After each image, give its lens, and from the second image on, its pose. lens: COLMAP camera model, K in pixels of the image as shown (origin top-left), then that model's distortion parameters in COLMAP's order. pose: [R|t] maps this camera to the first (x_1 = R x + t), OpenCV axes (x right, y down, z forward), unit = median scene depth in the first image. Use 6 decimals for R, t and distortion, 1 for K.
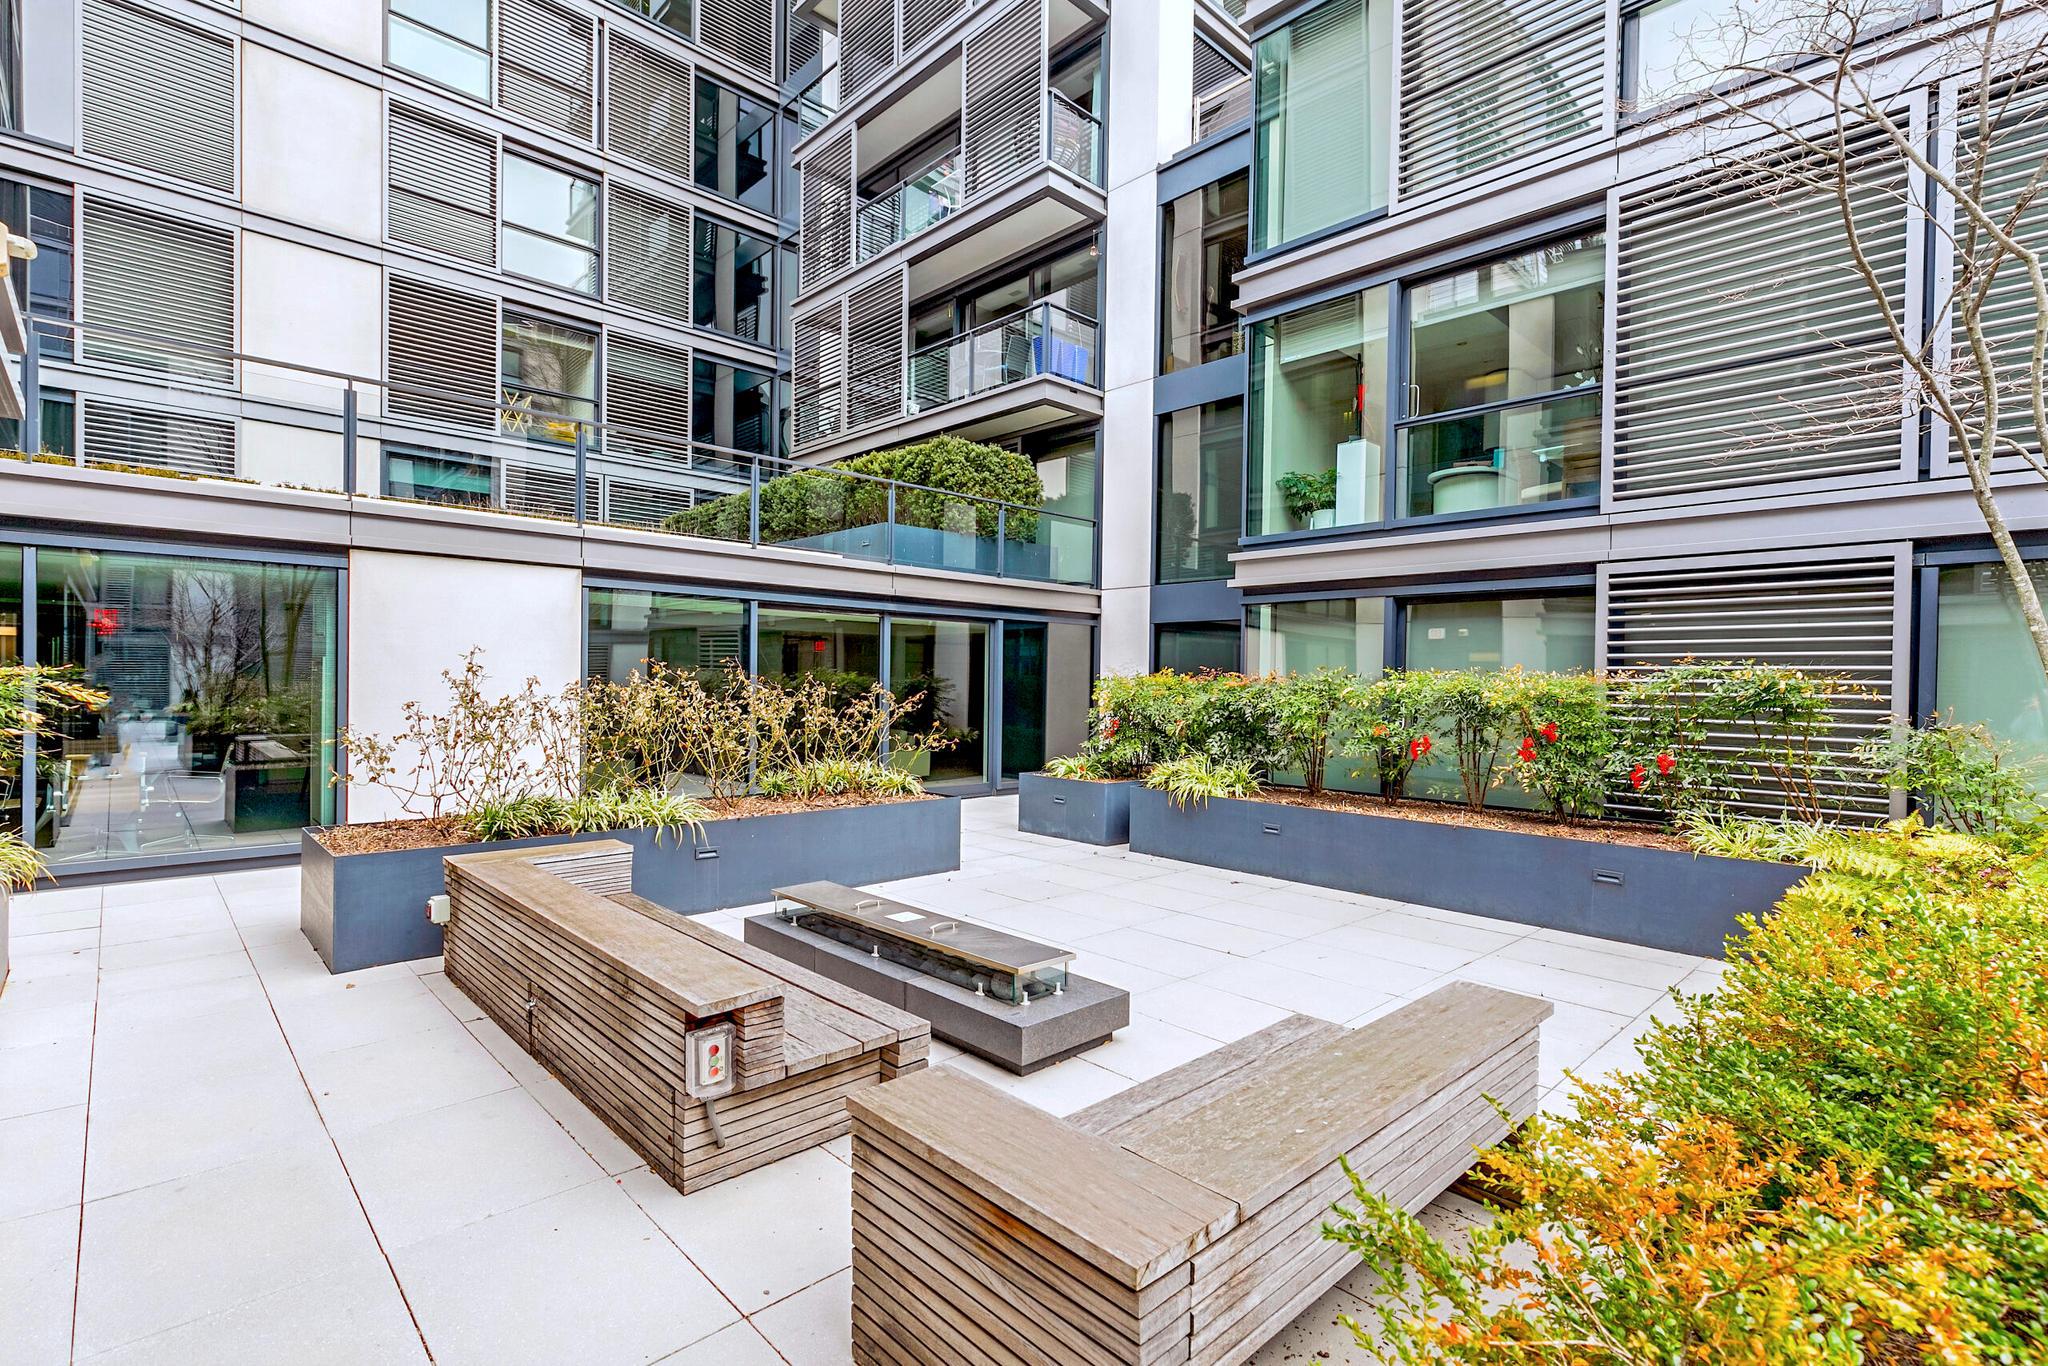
lens RADIAL K [[940.8, 0, 1024.0], [0, 940.8, 683.0], [0, 0, 1]] dist [0.000825, 0.000058]
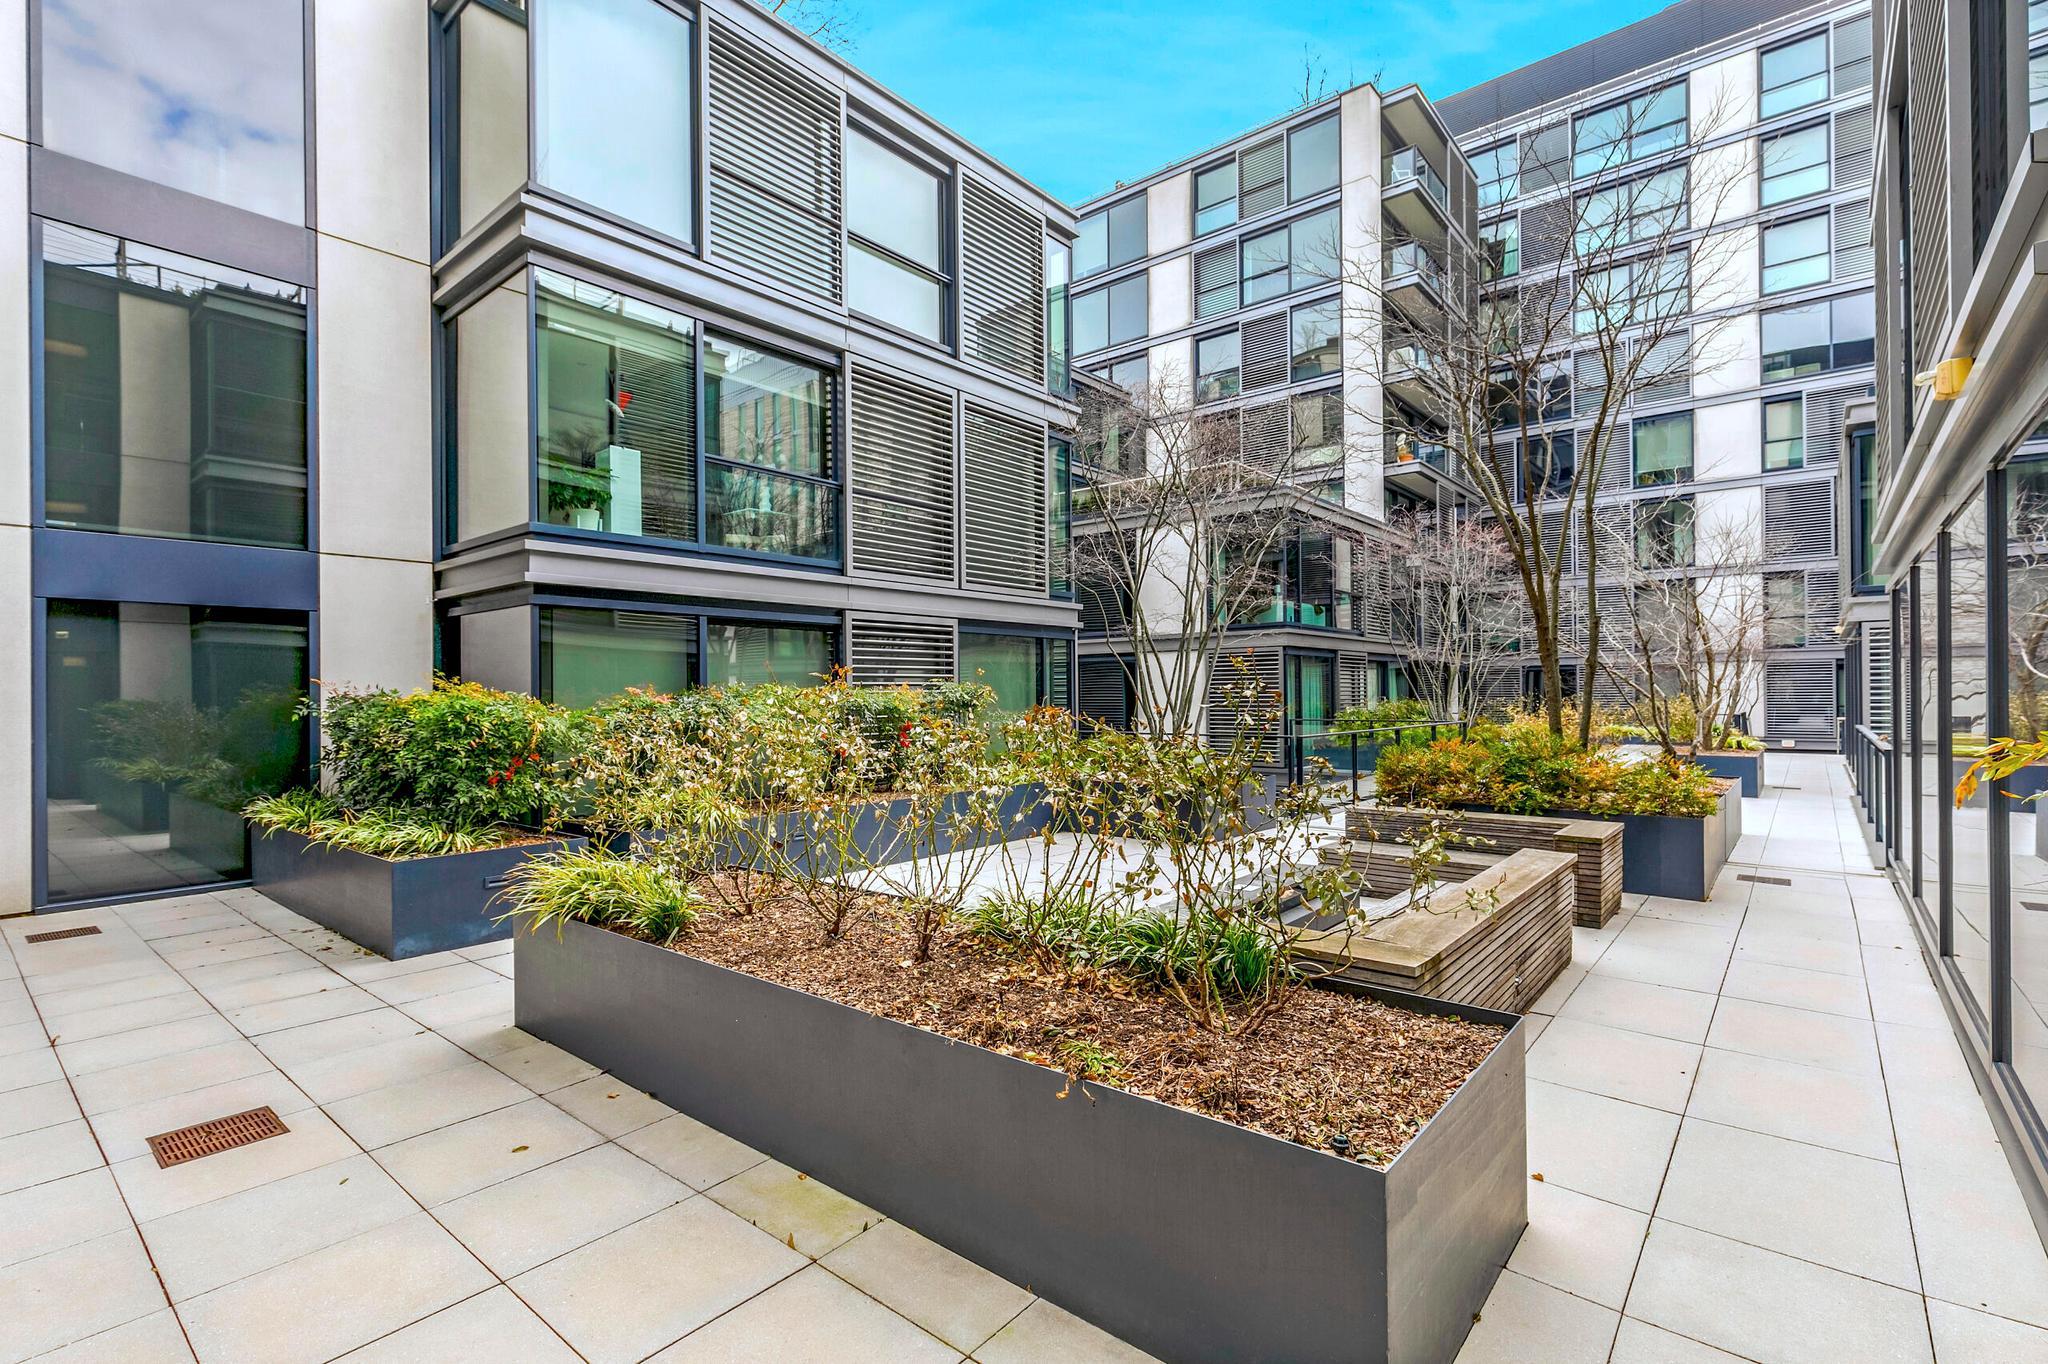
lens RADIAL K [[940.8, 0, 1024.0], [0, 940.8, 682.0], [0, 0, 1]] dist [0.000825, 0.000058]
pose [[-0.109842, 0.003084, 0.993944, -0.835129], [0.011681, 0.999930, -0.001812, -0.013482], [-0.993880, 0.011411, -0.109871, 0.896040]]
